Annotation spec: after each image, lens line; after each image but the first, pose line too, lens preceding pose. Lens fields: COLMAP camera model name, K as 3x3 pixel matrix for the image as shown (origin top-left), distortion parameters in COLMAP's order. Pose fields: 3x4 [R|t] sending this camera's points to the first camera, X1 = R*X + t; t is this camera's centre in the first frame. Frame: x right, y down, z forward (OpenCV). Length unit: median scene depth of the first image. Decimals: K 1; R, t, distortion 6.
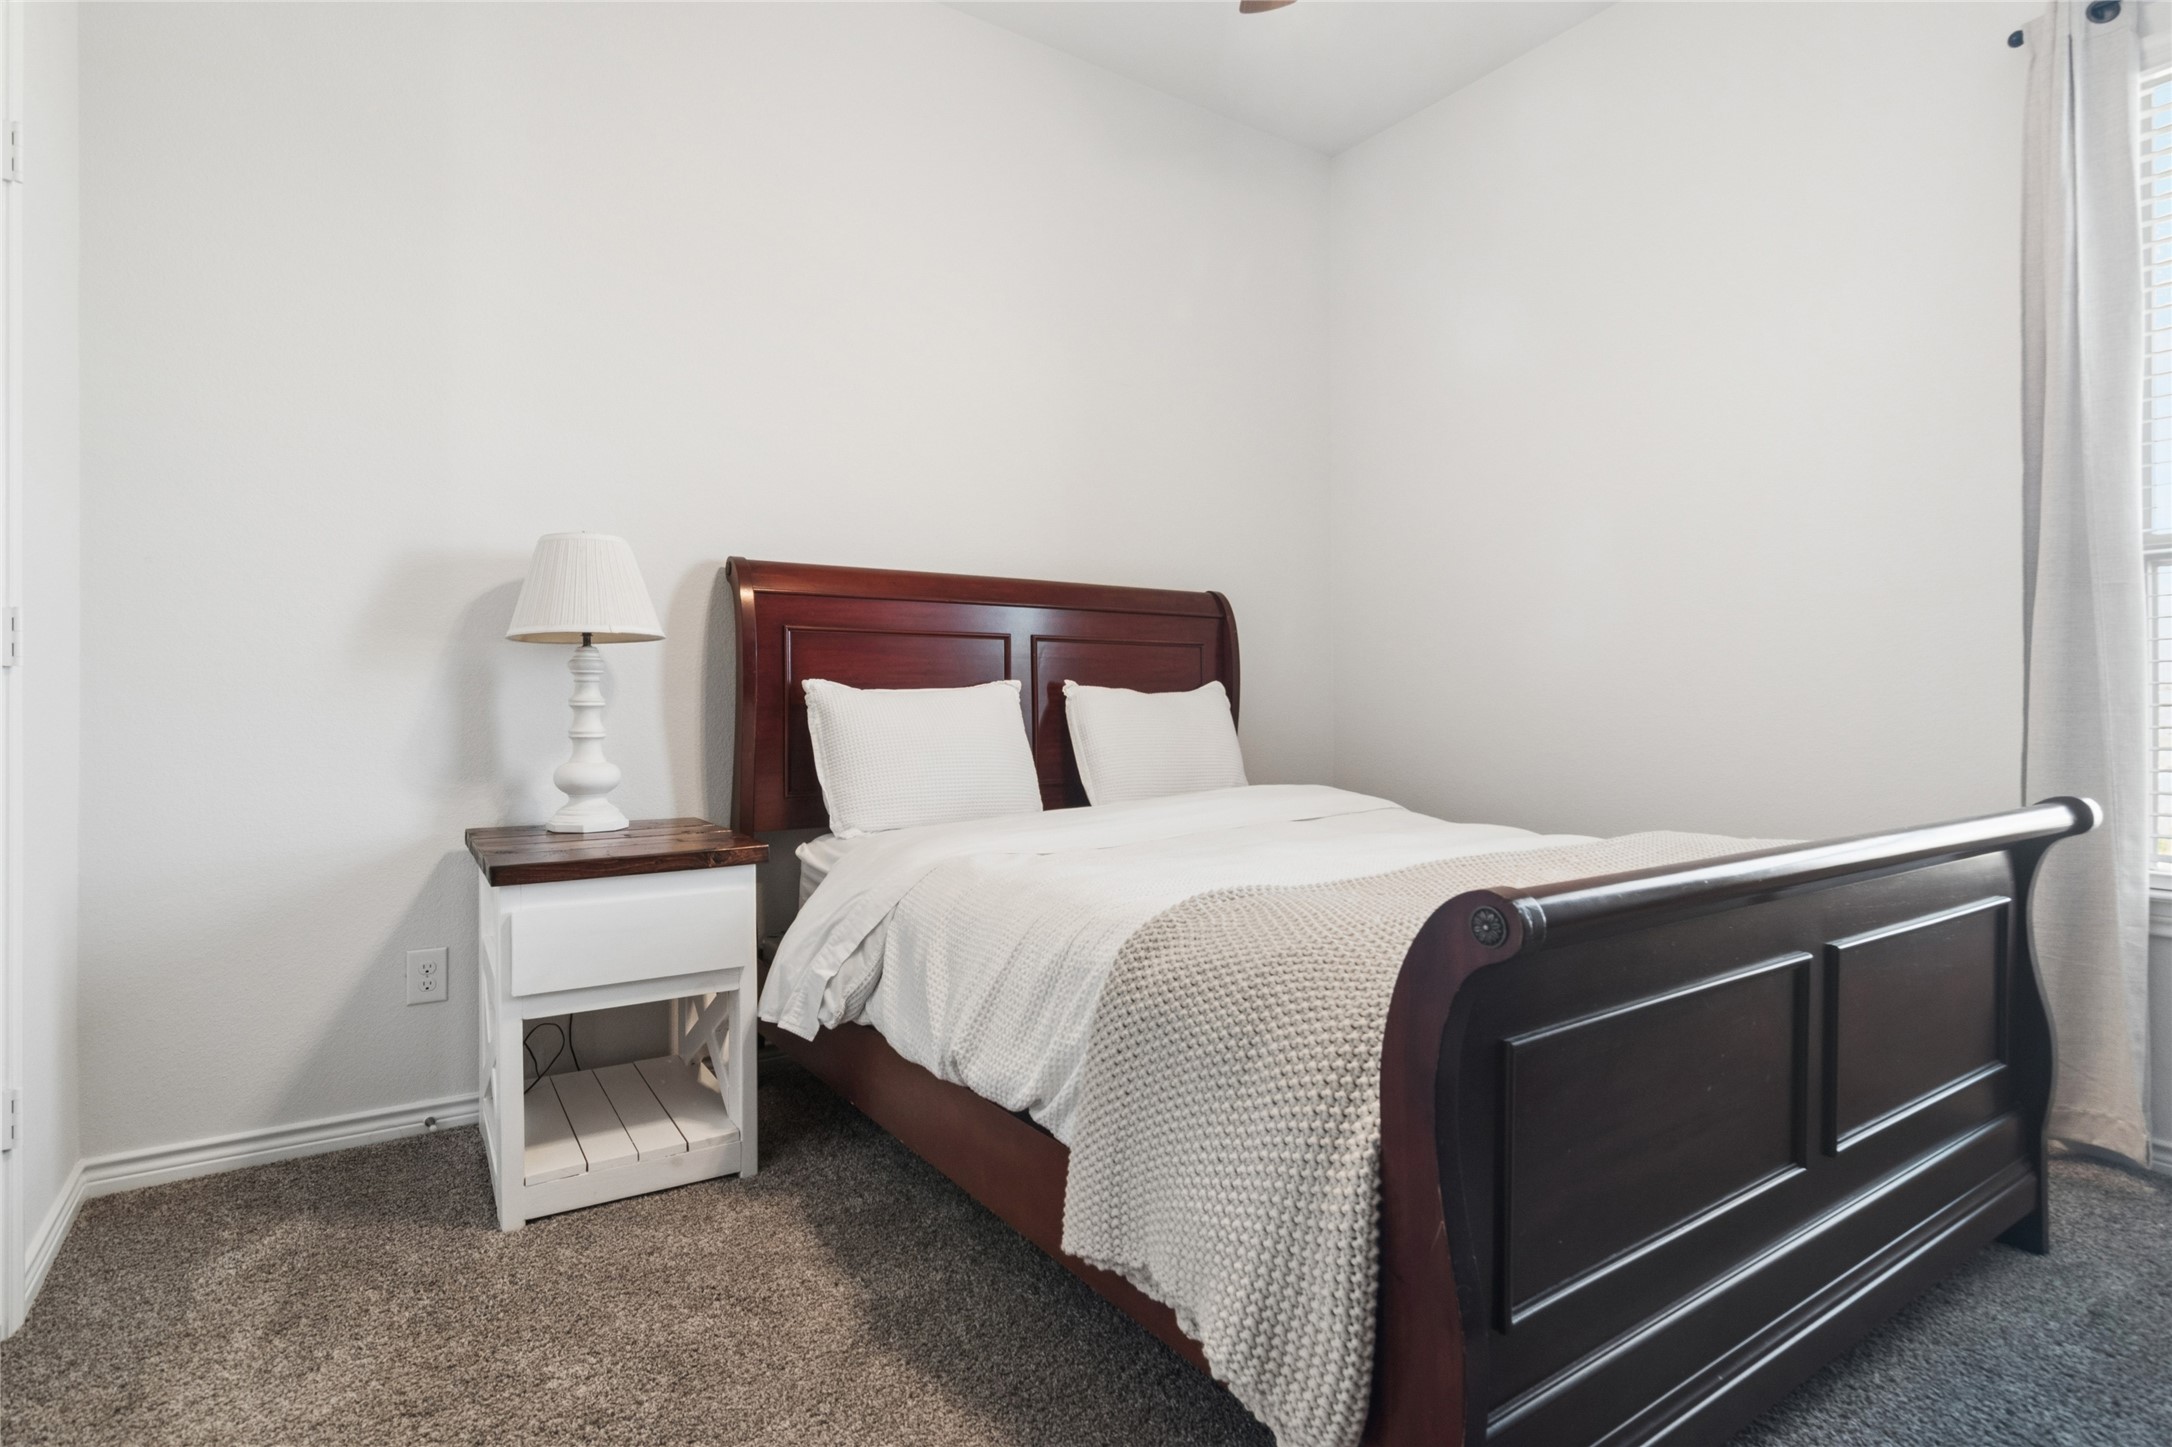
lens RADIAL K [[1077.2, 0, 1088.8], [0, 1077.2, 701.1], [0, 0, 1]] dist [-0.001518, 0.000590]
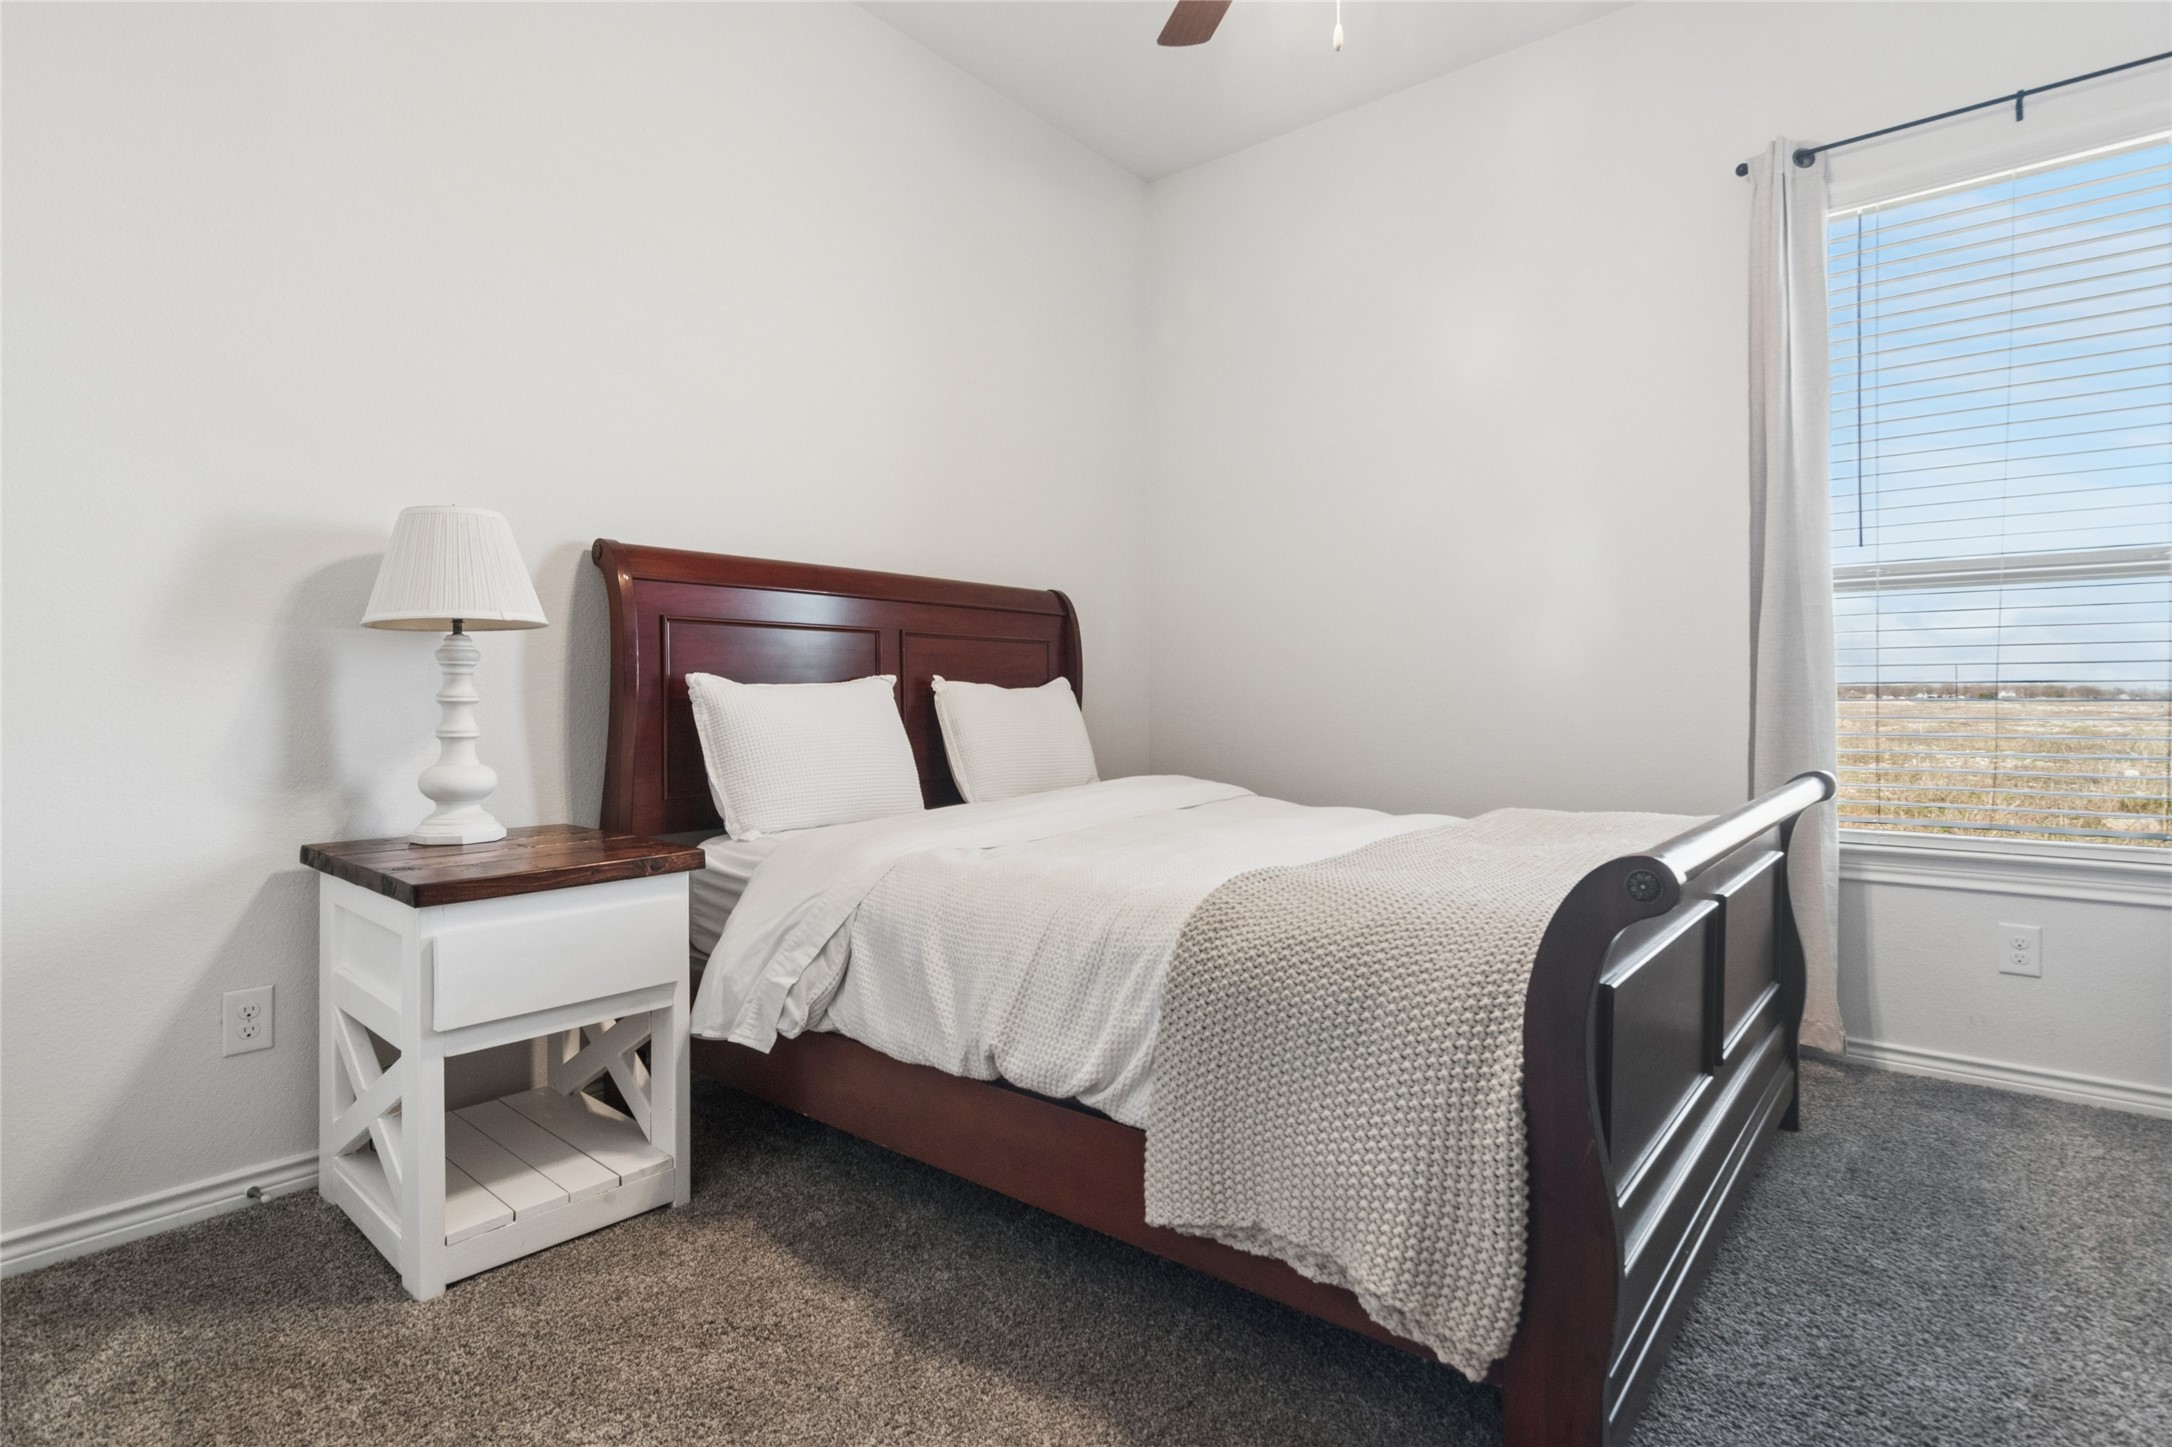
lens RADIAL K [[1064.7, 0, 1094.7], [0, 1064.7, 697.0], [0, 0, 1]] dist [-0.001927, 0.001166]
pose [[0.961503, 0.000613, 0.274794, -0.232199], [-0.000801, 1.000000, 0.000570, -0.000104], [-0.274794, -0.000768, 0.961503, 0.015227]]
